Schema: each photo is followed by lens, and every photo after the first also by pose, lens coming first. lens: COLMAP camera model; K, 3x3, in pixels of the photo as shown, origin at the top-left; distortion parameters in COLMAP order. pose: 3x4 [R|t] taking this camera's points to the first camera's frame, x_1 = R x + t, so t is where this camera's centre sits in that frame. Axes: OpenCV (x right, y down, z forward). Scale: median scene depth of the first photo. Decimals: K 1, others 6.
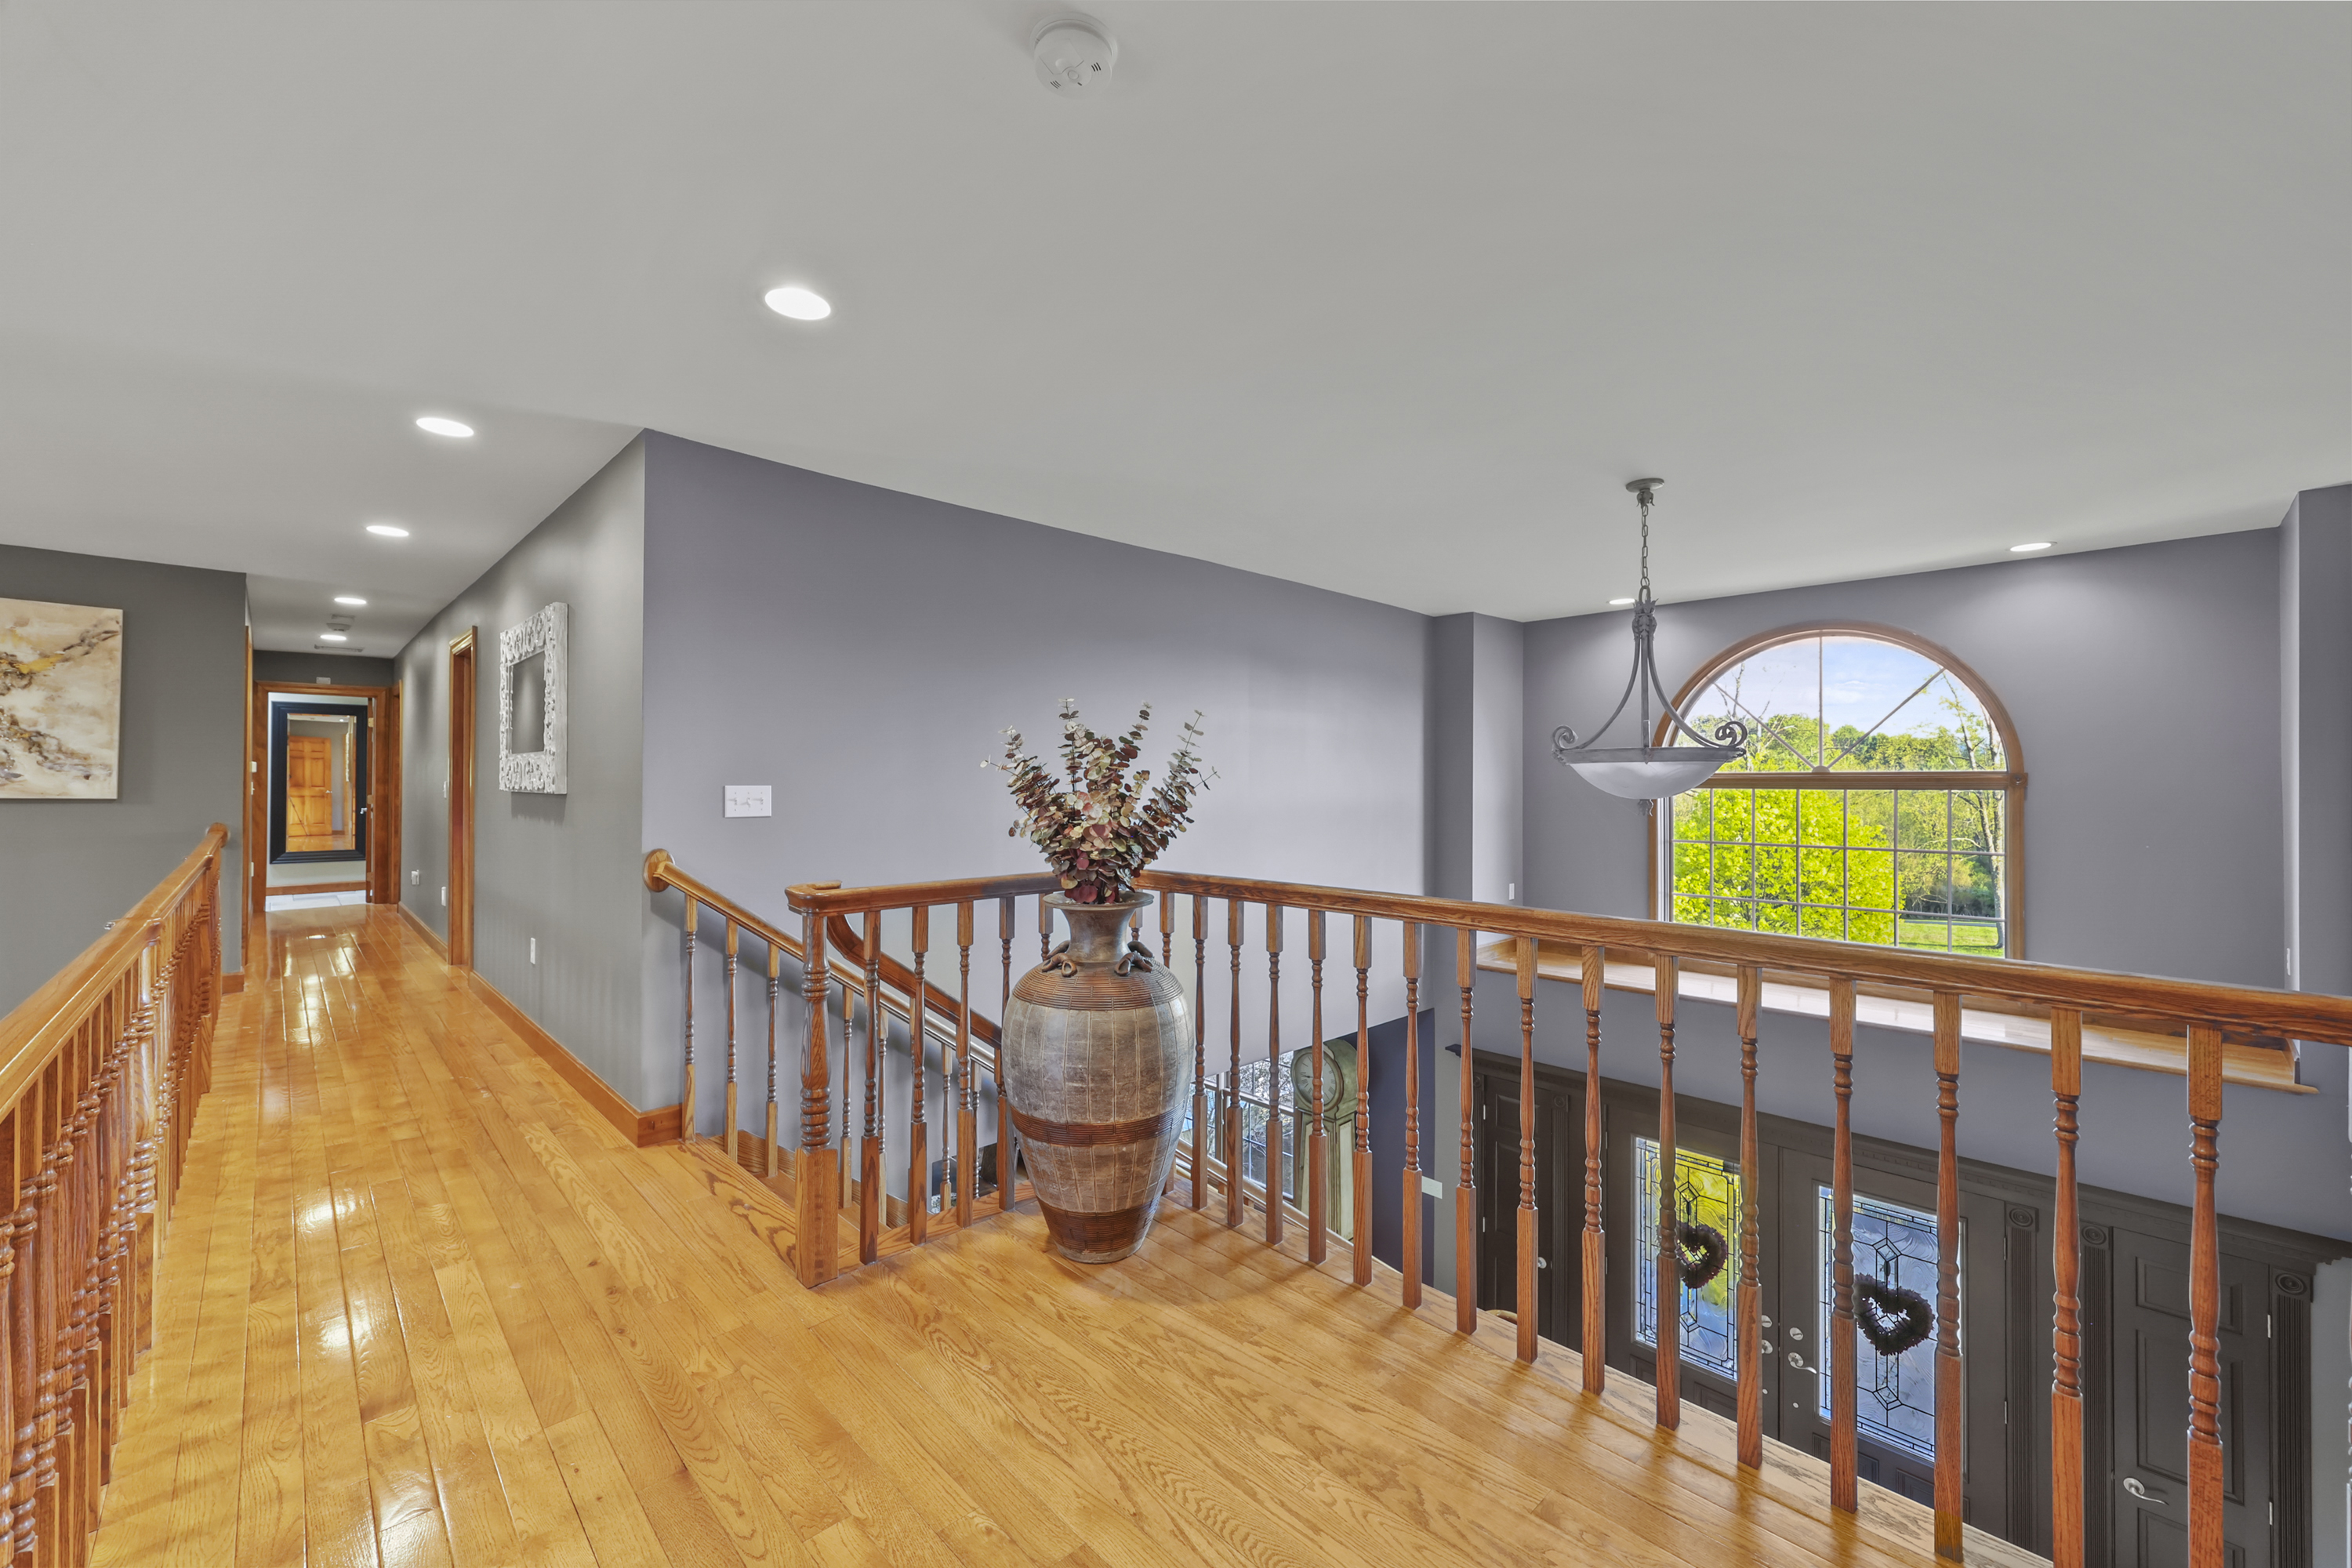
lens RADIAL K [[955.4, 0, 1175.9], [0, 955.4, 785.2], [0, 0, 1]] dist [0.000354, -0.000026]
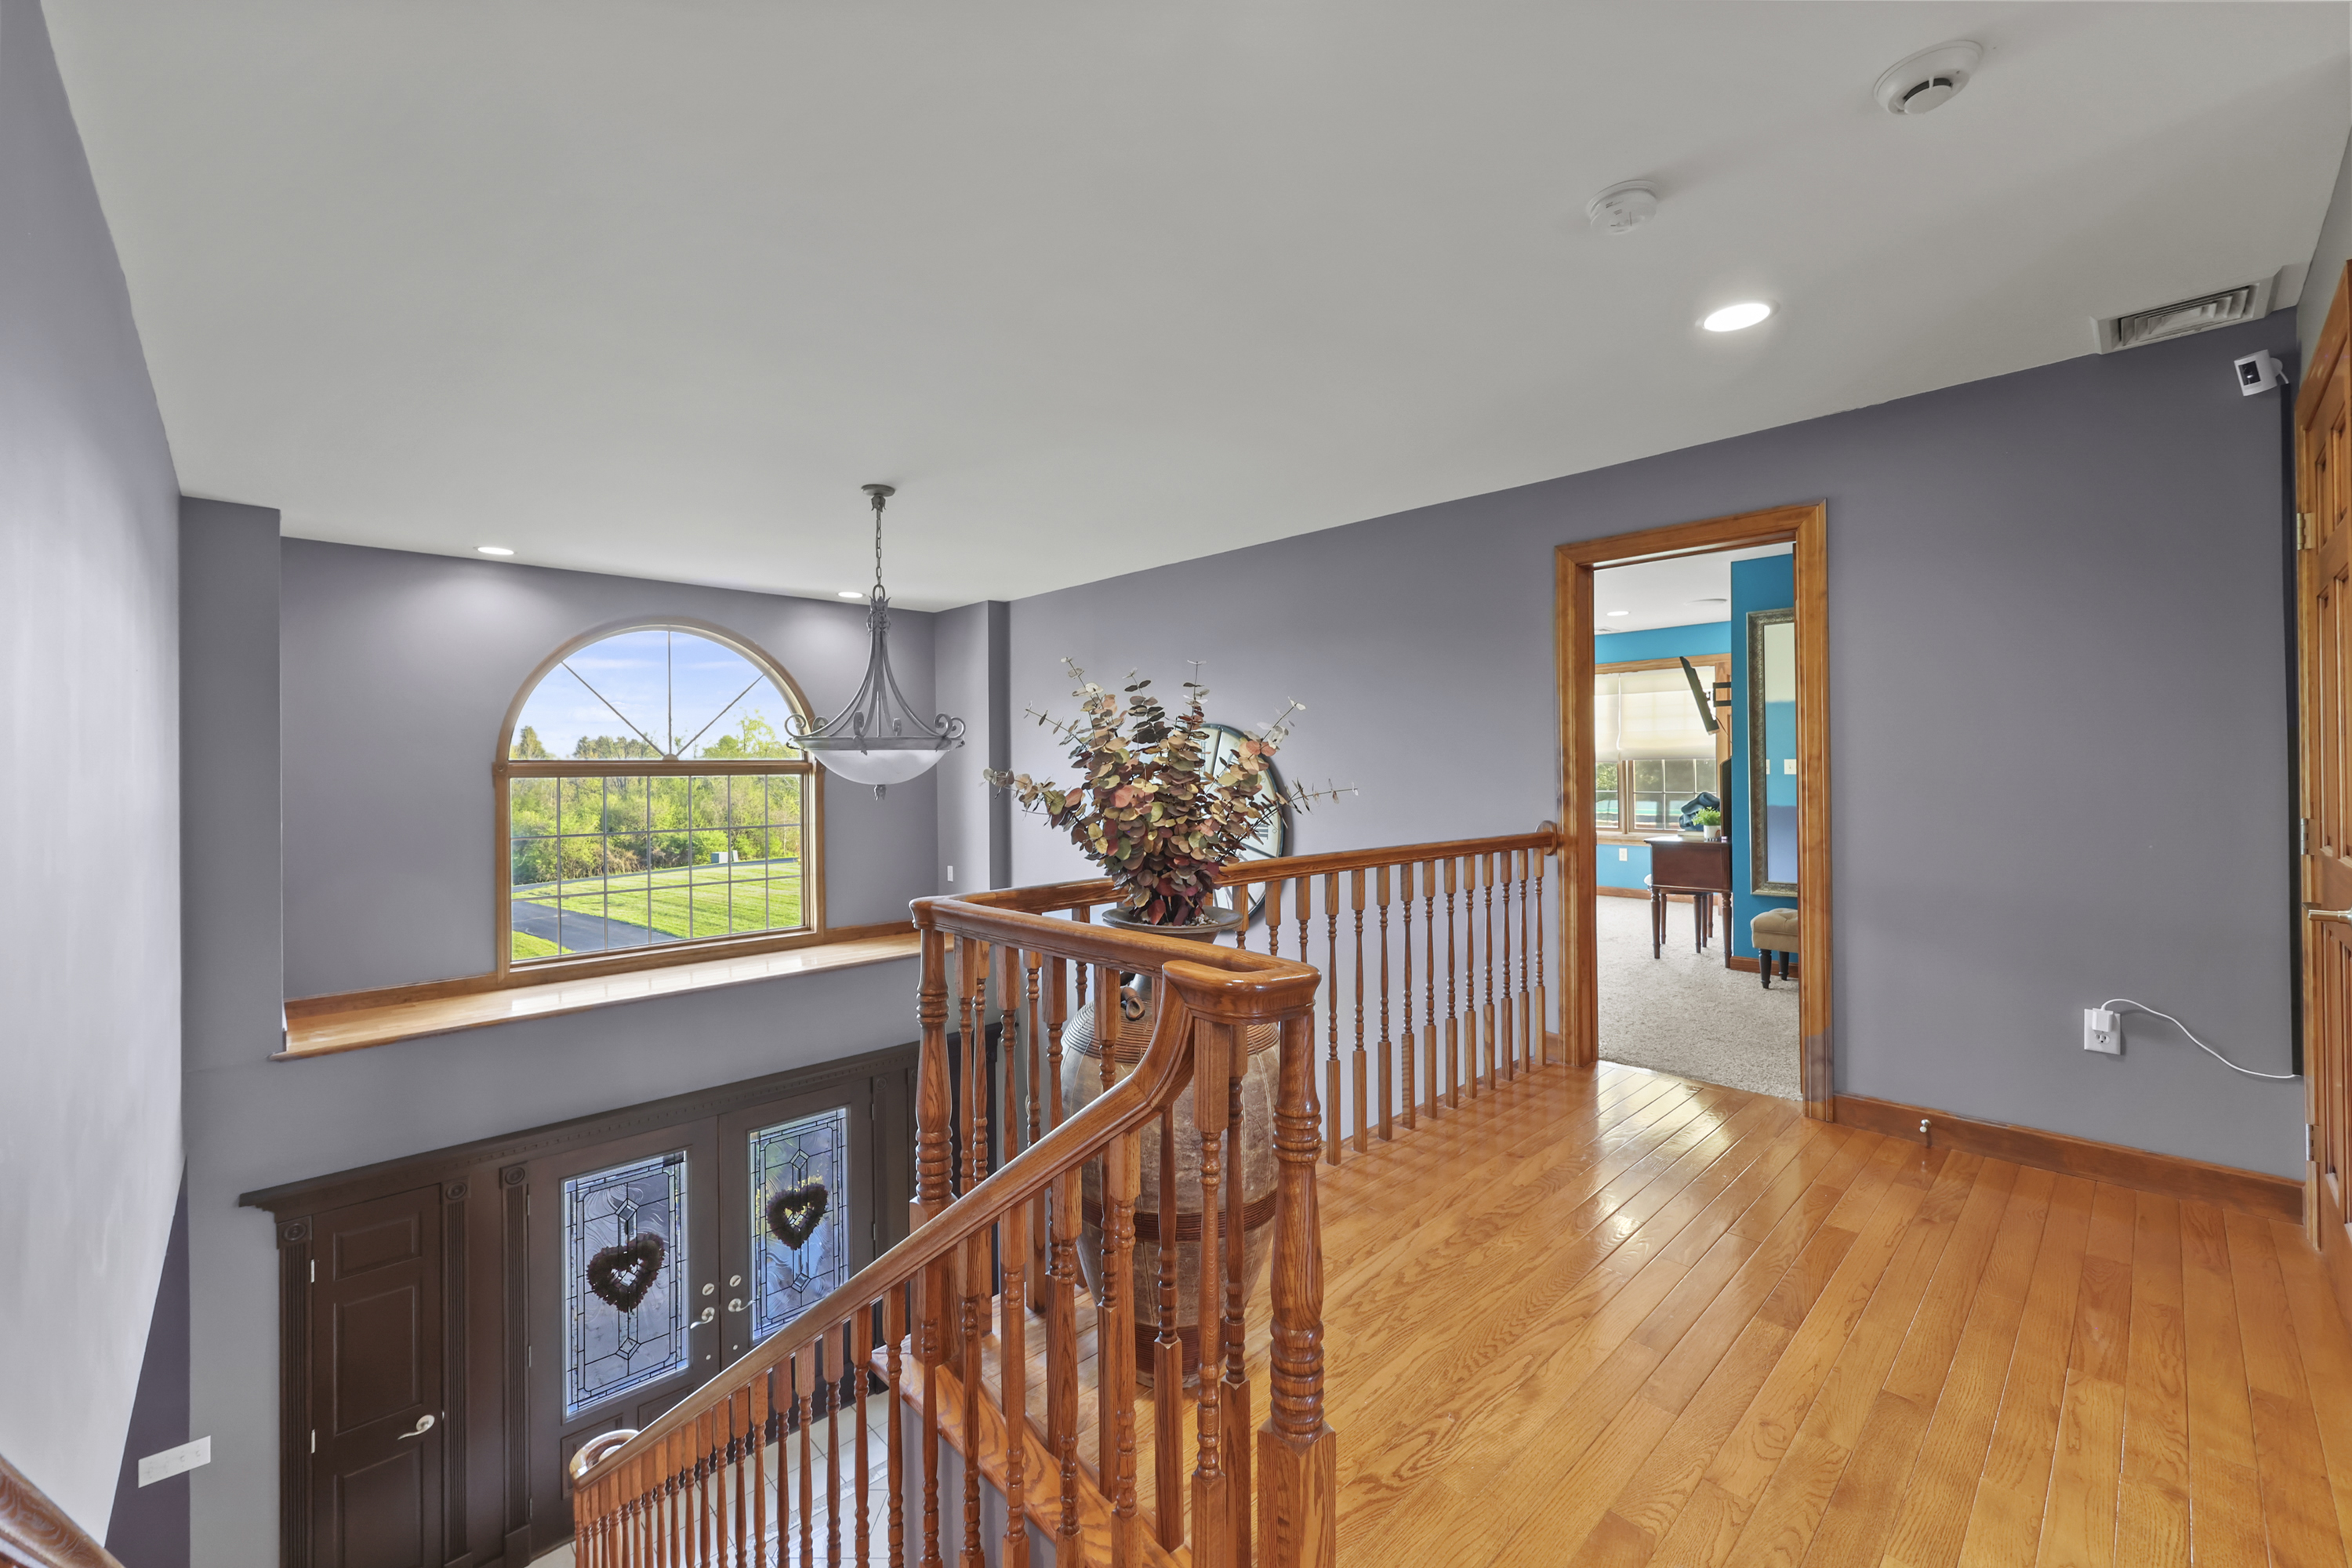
lens RADIAL K [[955.4, 0, 1179.6], [0, 955.4, 766.9], [0, 0, 1]] dist [0.000354, -0.000026]
pose [[-0.017434, 0.001334, 0.999847, -0.459551], [0.009394, 0.999955, -0.001171, -0.000292], [-0.999804, 0.009372, -0.017446, 0.534722]]
